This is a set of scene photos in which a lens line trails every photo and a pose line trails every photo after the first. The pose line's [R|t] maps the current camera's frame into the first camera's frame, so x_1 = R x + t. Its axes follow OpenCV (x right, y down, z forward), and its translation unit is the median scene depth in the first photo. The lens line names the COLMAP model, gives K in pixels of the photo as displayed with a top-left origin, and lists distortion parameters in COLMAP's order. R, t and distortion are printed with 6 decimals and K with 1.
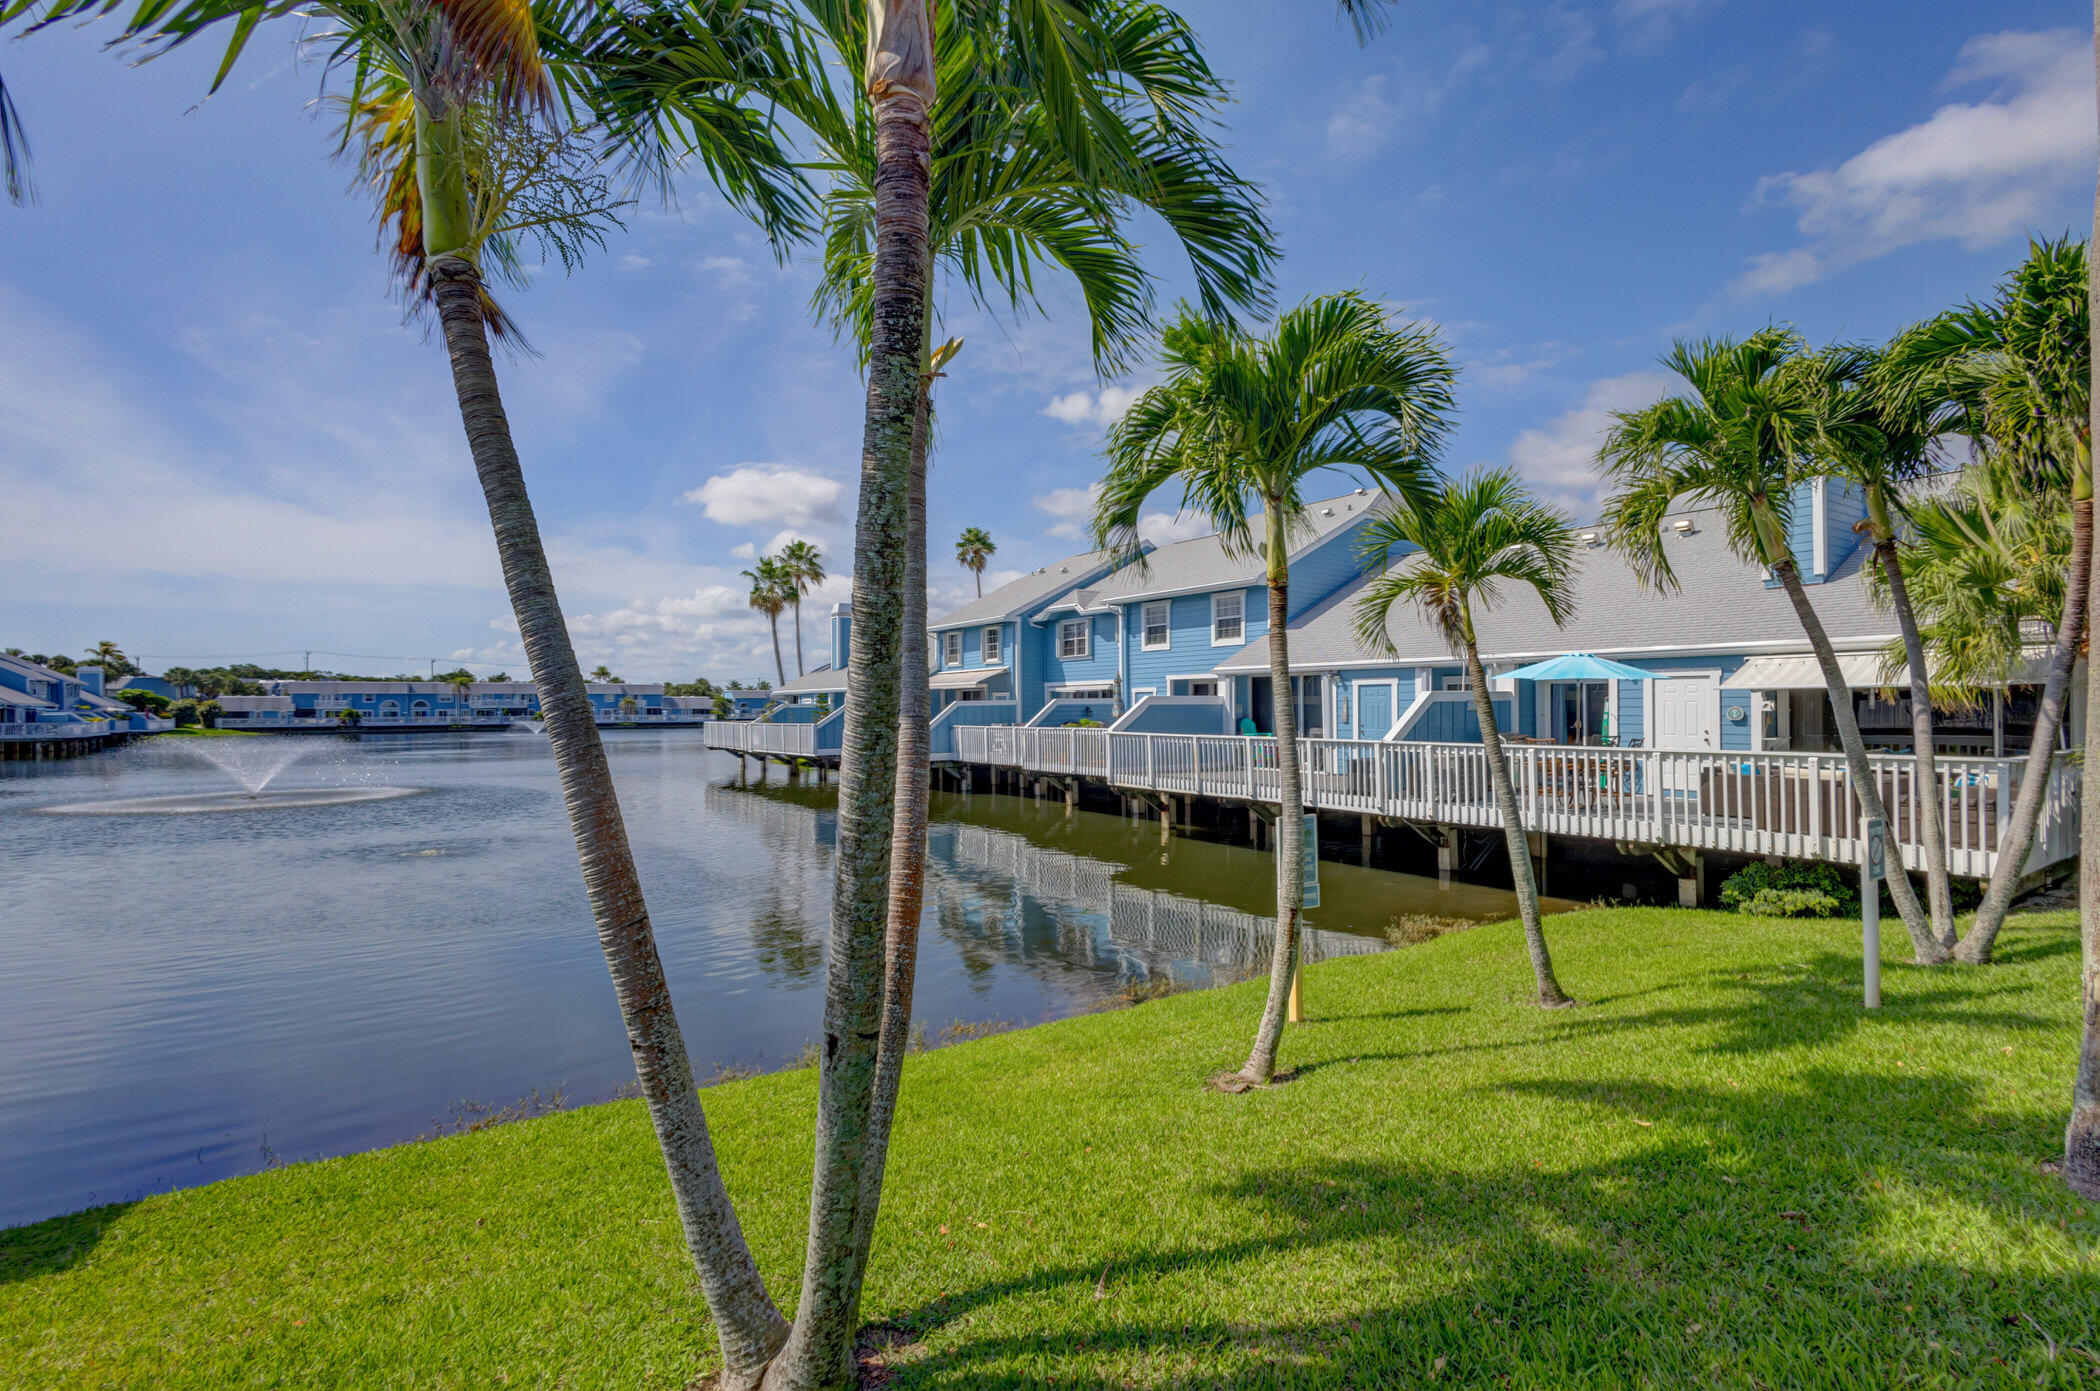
lens RADIAL K [[955.4, 0, 1050.0], [0, 955.4, 695.5], [0, 0, 1]] dist [0.001188, 0.000482]
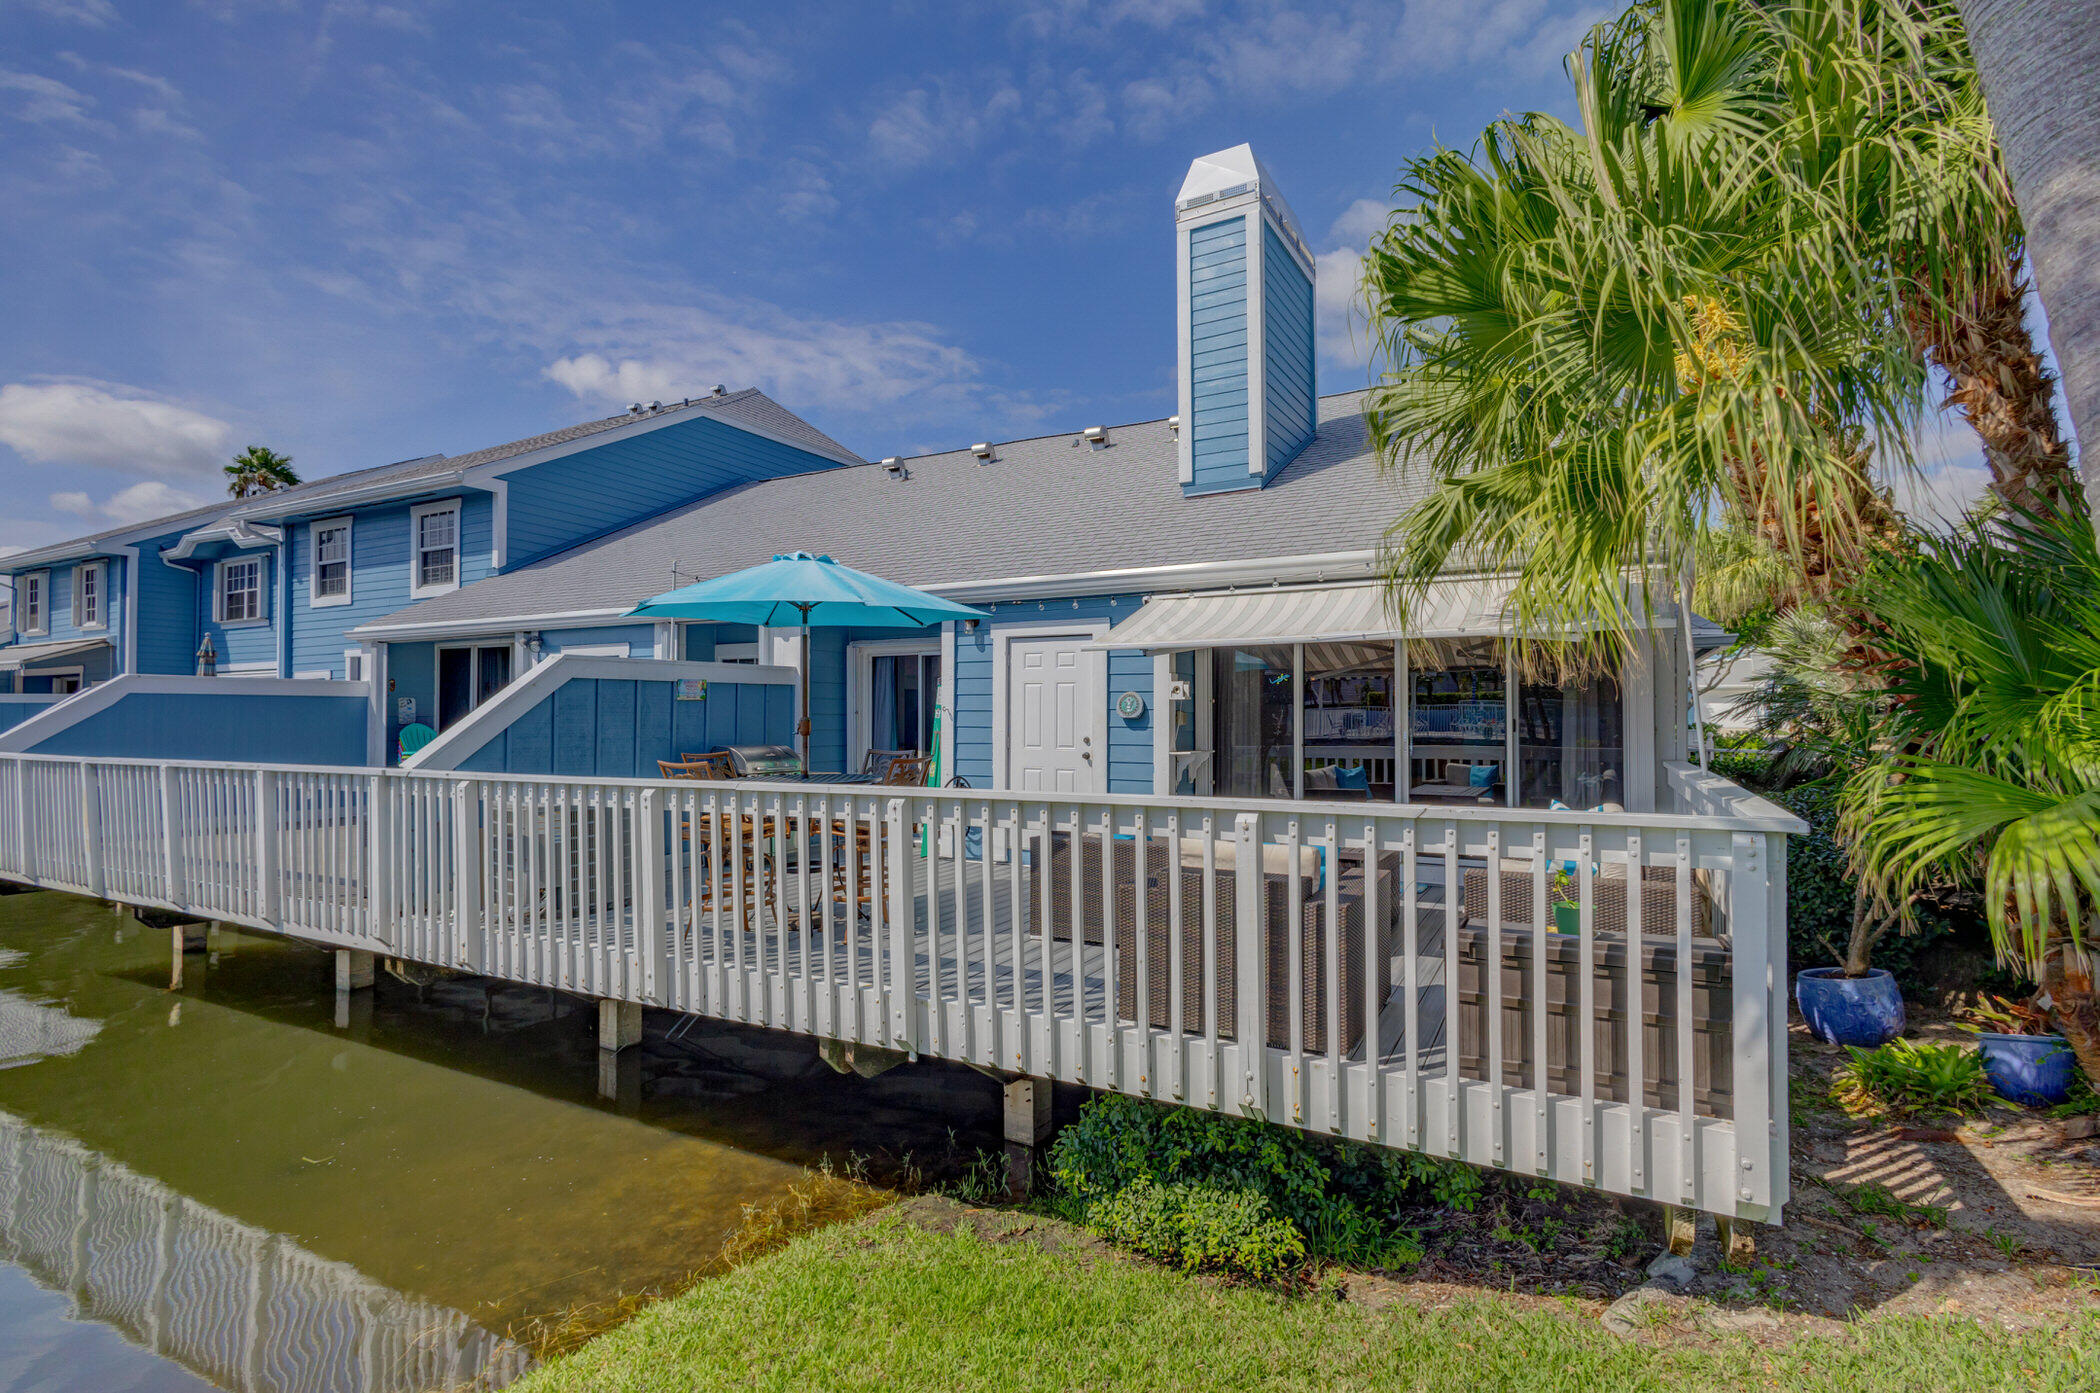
lens RADIAL K [[955.4, 0, 1050.0], [0, 955.4, 696.5], [0, 0, 1]] dist [0.001188, 0.000482]
pose [[0.899557, 0.016388, 0.436496, 0.434885], [-0.008954, 0.999778, -0.019083, 0.023142], [-0.436712, 0.013257, 0.899504, 0.537957]]
